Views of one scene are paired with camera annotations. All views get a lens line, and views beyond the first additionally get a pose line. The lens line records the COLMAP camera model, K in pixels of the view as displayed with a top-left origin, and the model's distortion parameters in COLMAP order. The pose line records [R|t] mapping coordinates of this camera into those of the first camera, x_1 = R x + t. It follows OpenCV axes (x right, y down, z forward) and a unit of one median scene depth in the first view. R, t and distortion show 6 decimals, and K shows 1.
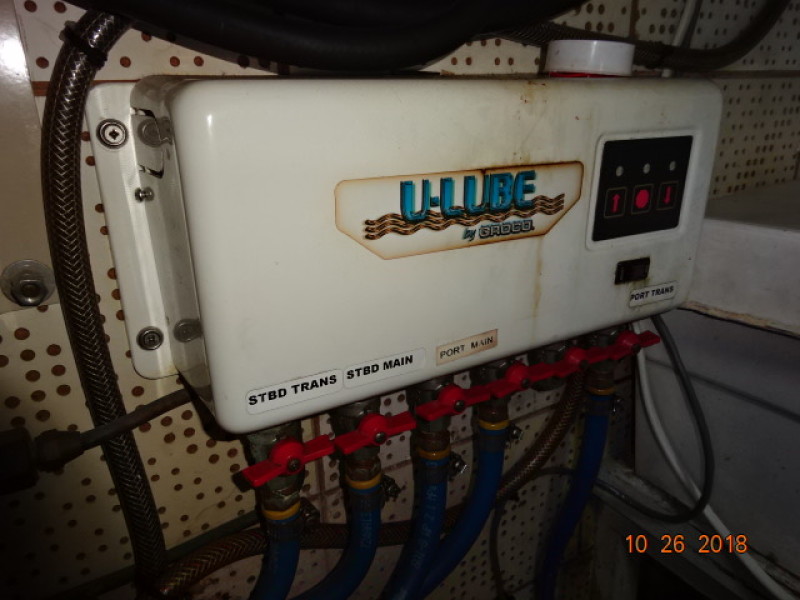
lens RADIAL K [[575.4, 0, 399.9], [0, 575.4, 299.1], [0, 0, 1]] dist [-0.000082, -0.004373]
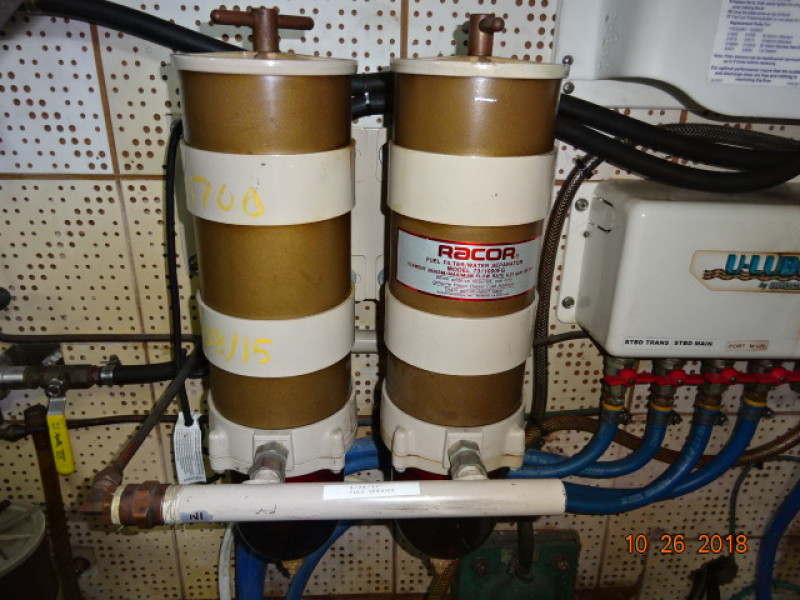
lens RADIAL K [[575.4, 0, 400.6], [0, 575.4, 298.9], [0, 0, 1]] dist [-0.000082, -0.004373]
pose [[0.876439, 0.214919, -0.430888, -0.093071], [-0.201353, 0.976450, 0.077478, 0.020233], [0.437392, 0.018855, 0.899073, -1.144694]]
